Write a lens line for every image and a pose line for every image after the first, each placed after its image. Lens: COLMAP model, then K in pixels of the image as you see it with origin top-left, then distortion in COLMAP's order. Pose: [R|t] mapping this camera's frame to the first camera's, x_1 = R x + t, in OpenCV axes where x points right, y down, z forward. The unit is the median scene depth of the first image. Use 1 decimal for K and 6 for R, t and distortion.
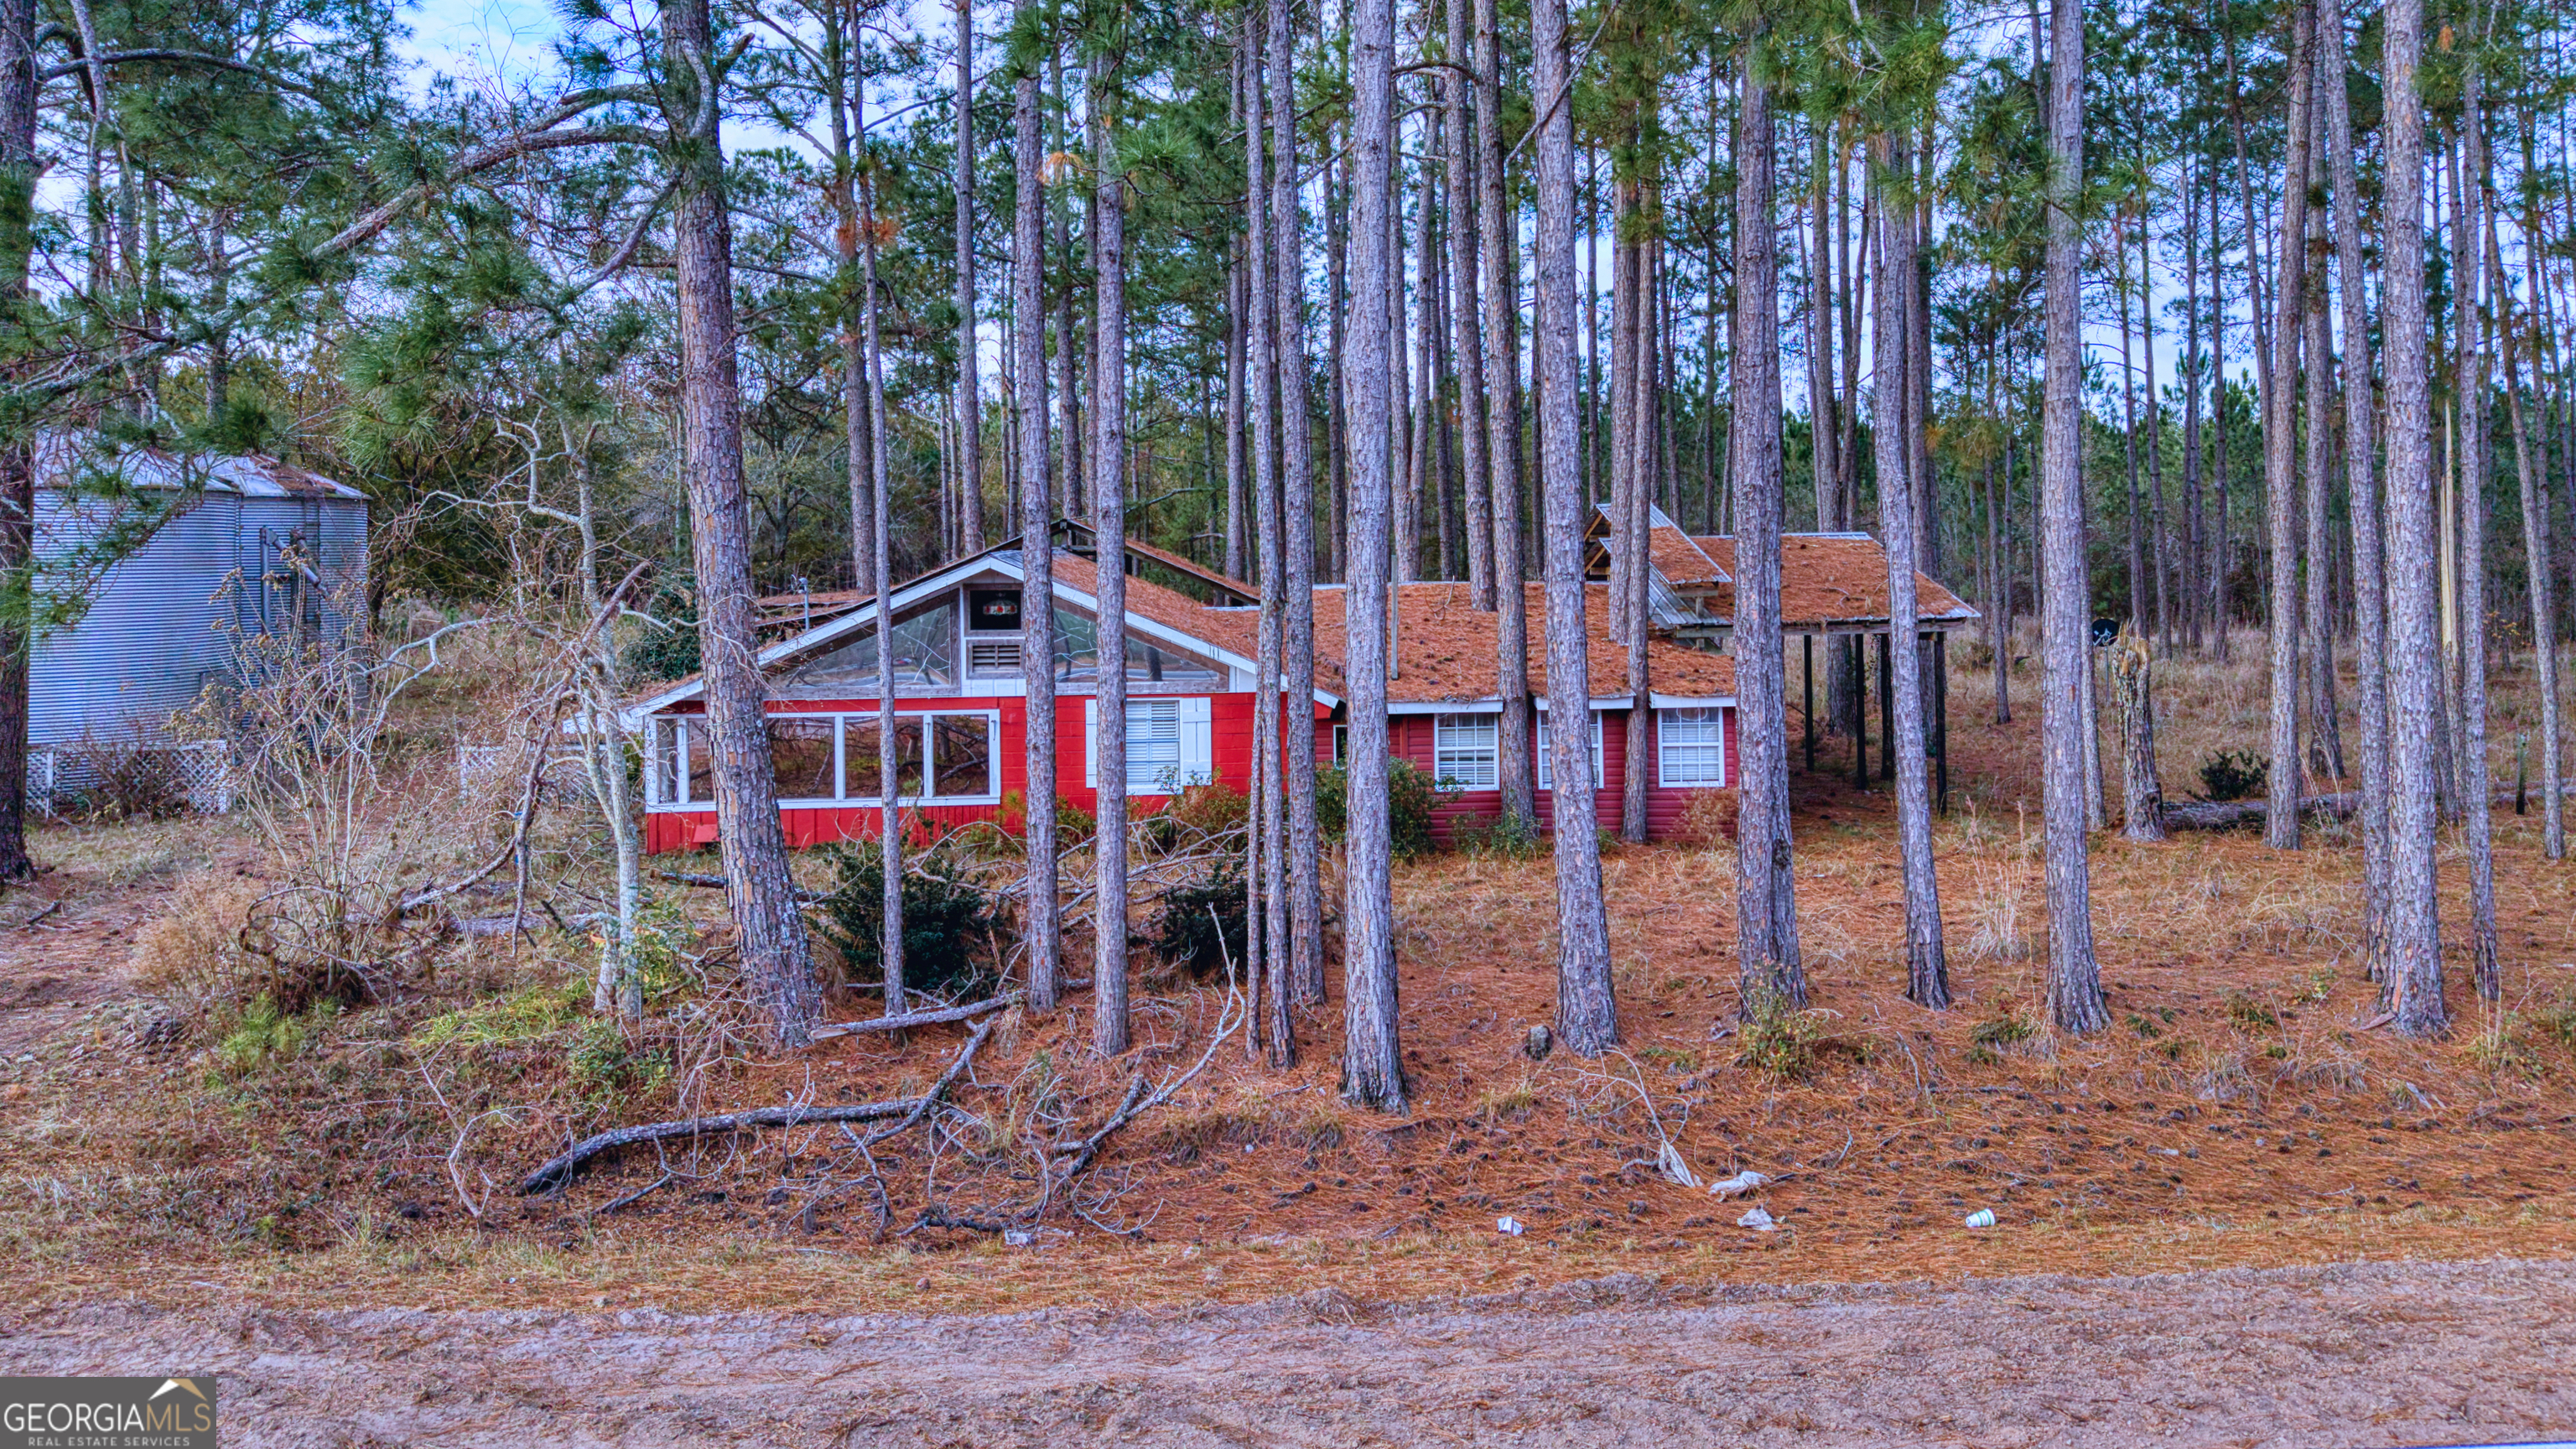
lens RADIAL K [[1835.3, 0, 1311.3], [0, 1835.3, 608.7], [0, 0, 1]] dist [0.000432, -0.004079]
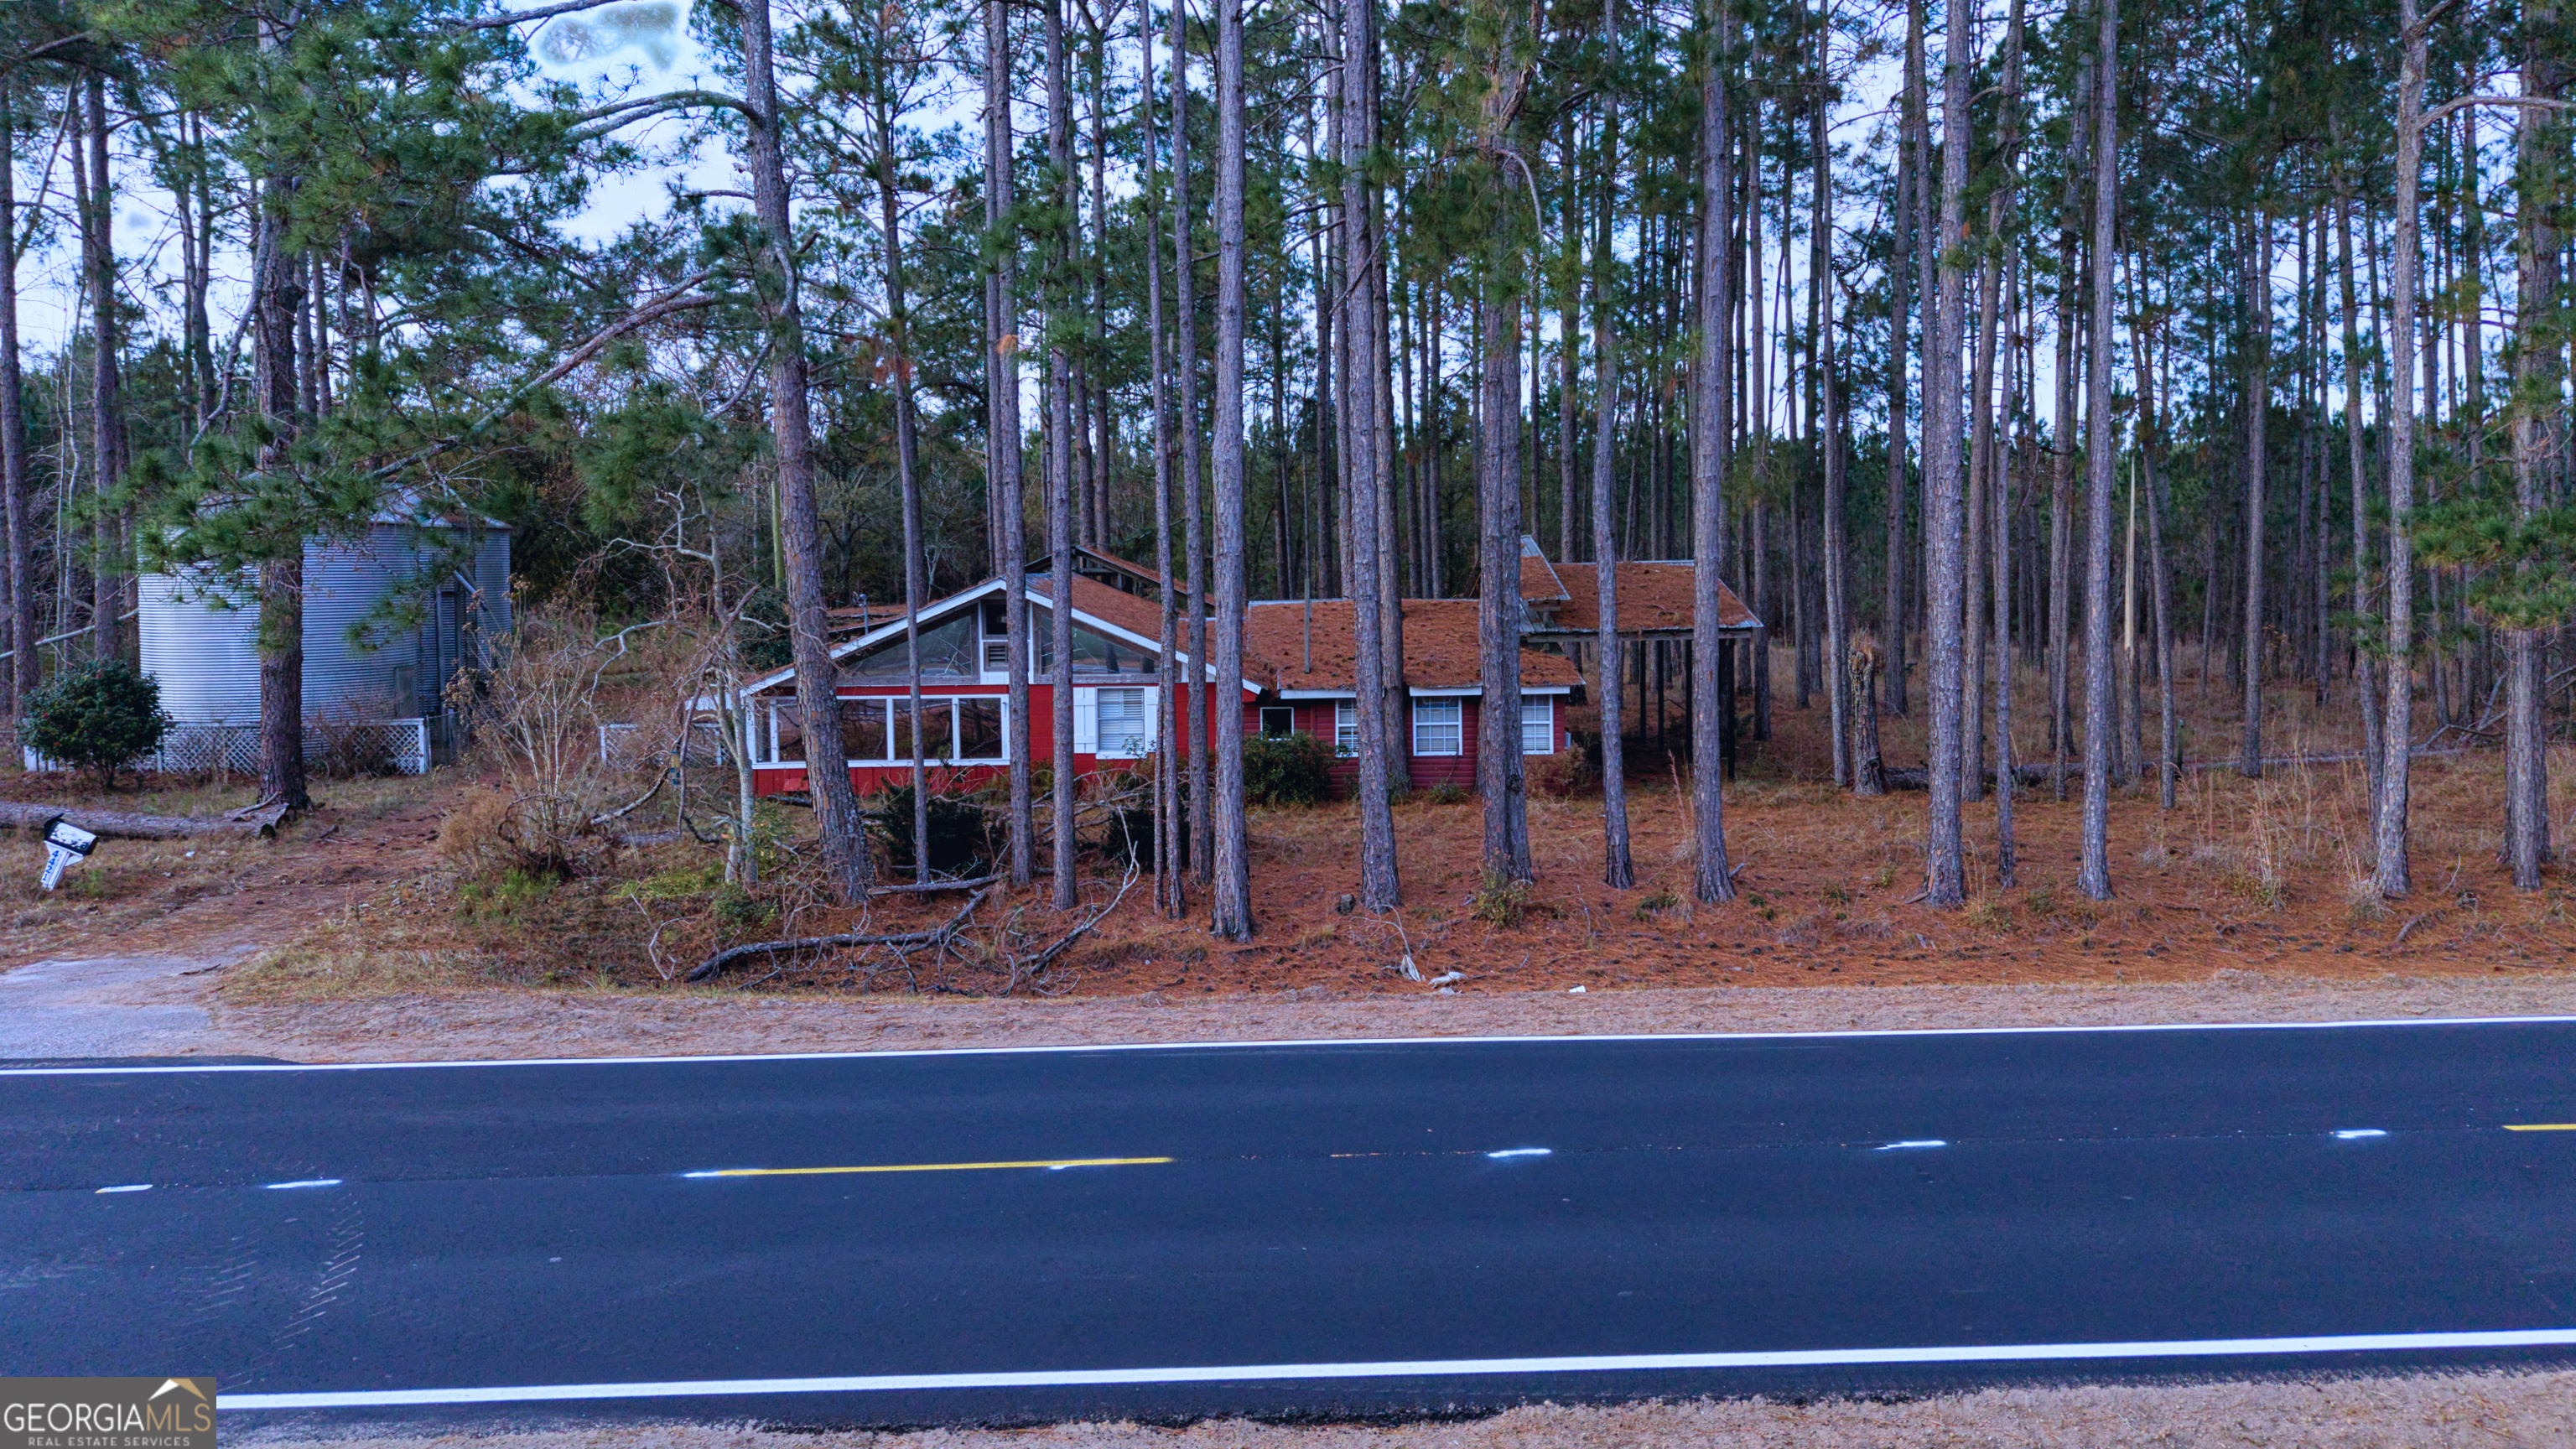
lens RADIAL K [[1771.6, 0, 1317.4], [0, 1771.6, 727.5], [0, 0, 1]] dist [0.059851, -0.148053]
pose [[0.999750, 0.003723, -0.022065, 0.128596], [-0.002421, 0.998271, 0.058722, 0.003817], [0.022246, -0.058654, 0.998030, -0.443251]]
